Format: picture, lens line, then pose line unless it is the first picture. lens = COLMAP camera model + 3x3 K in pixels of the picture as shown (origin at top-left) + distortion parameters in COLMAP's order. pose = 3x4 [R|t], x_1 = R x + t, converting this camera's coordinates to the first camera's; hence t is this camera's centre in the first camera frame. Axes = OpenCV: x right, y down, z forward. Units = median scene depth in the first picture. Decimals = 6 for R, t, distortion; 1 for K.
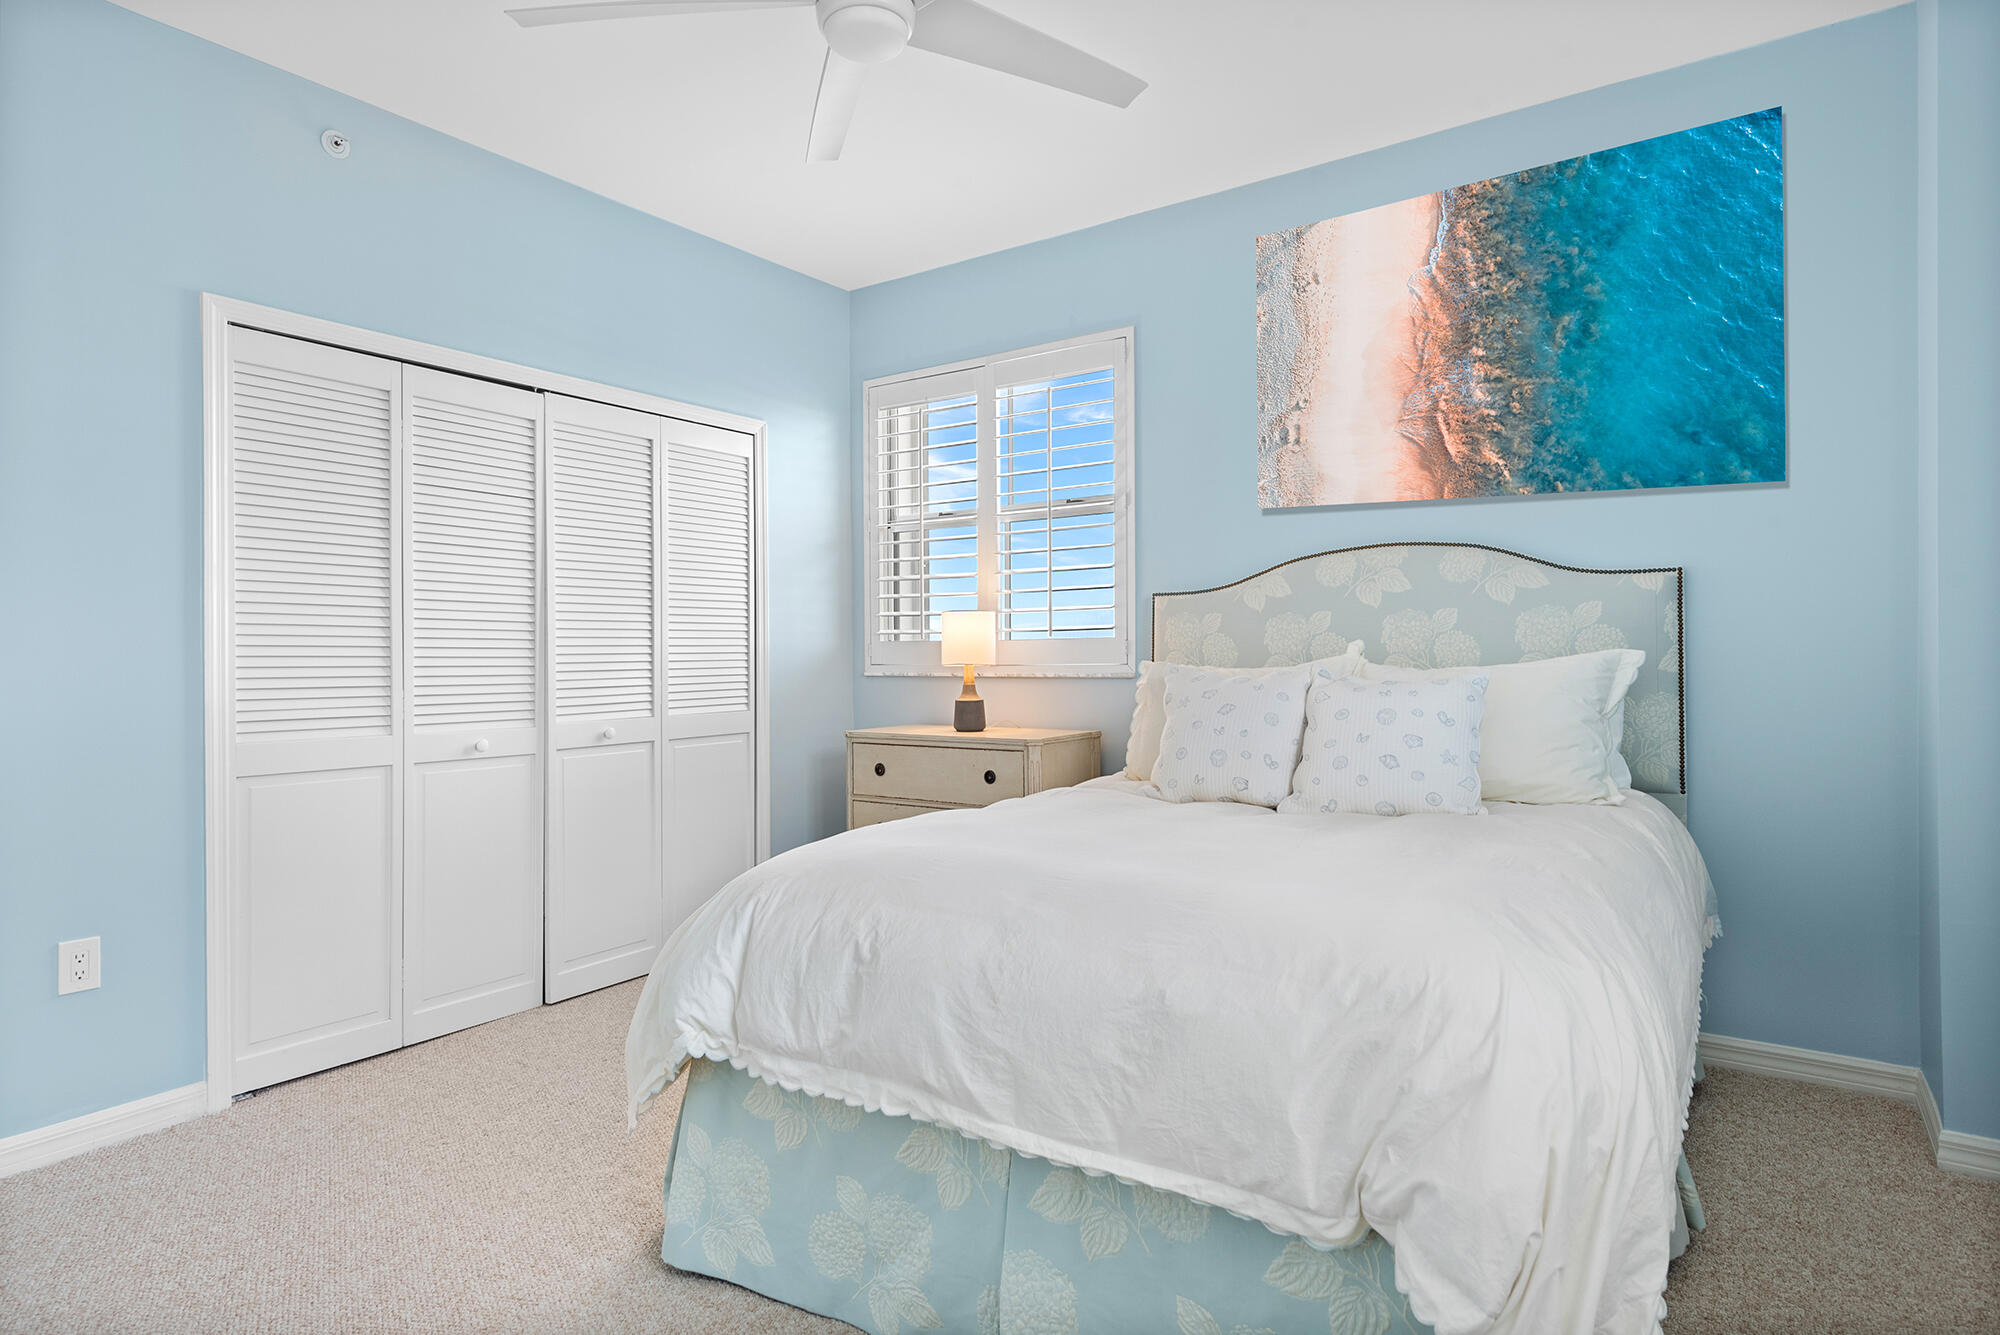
lens RADIAL K [[1097.6, 0, 1000.0], [0, 1097.6, 667.5], [0, 0, 1]] dist [-0.120025, 0.196718]
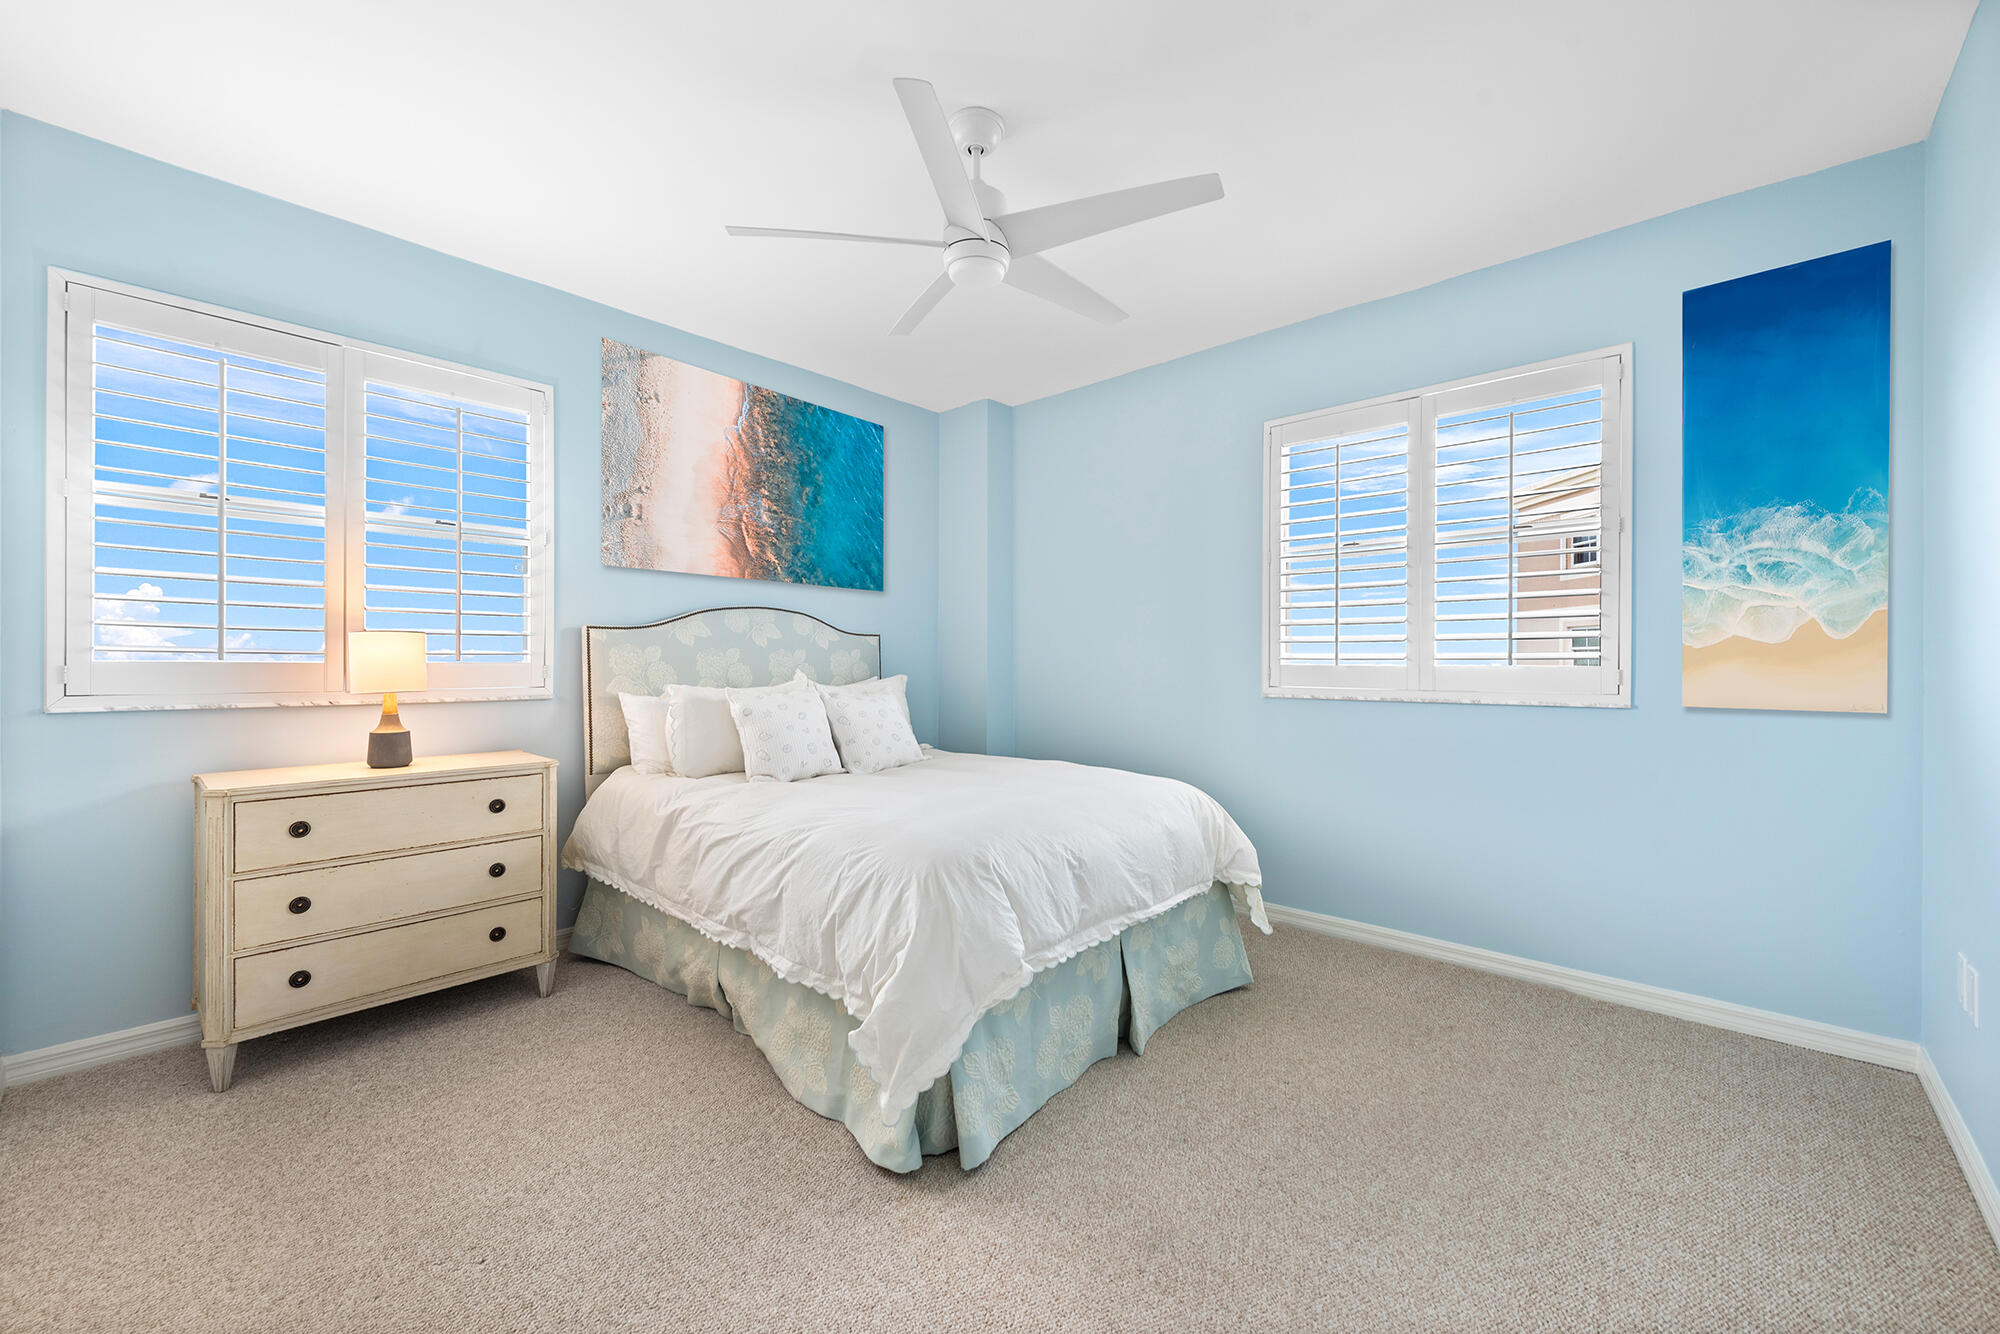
lens RADIAL K [[792.4, 0, 996.8], [0, 792.4, 671.2], [0, 0, 1]] dist [0.012857, -0.000764]
pose [[0.127494, -0.009942, 0.991789, -0.720251], [0.001926, 0.999950, 0.009776, -0.029870], [-0.991837, 0.000663, 0.127507, 0.493838]]
